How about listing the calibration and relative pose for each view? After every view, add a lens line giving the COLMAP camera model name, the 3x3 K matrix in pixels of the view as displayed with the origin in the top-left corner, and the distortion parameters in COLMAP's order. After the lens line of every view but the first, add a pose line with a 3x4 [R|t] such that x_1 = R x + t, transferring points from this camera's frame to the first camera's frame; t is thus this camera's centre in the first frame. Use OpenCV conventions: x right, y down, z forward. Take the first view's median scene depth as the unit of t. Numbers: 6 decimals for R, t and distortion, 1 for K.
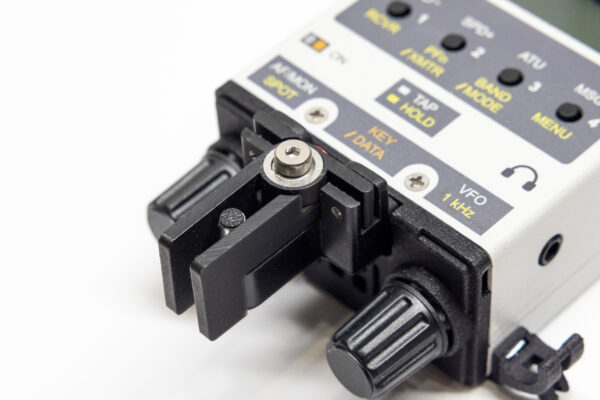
lens RADIAL K [[1941.4, 0, 300.0], [0, 1941.4, 200.0], [0, 0, 1]] dist [-0.111087, 0.285248]
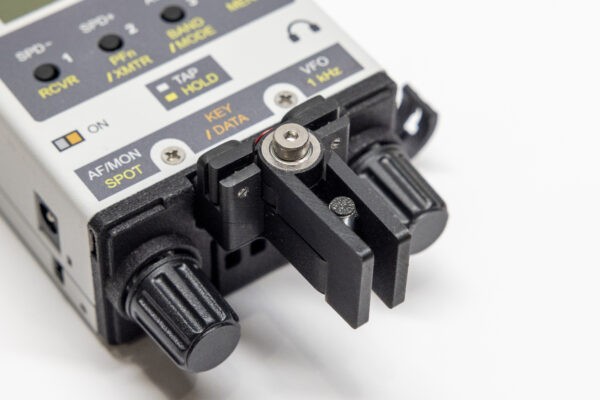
lens RADIAL K [[1941.4, 0, 300.0], [0, 1941.4, 200.0], [0, 0, 1]] dist [-0.111087, 0.285248]
pose [[0.144728, -0.715346, 0.683618, -0.699595], [0.677668, 0.575084, 0.458307, -0.454800], [-0.720985, 0.396936, 0.567998, 0.382351]]
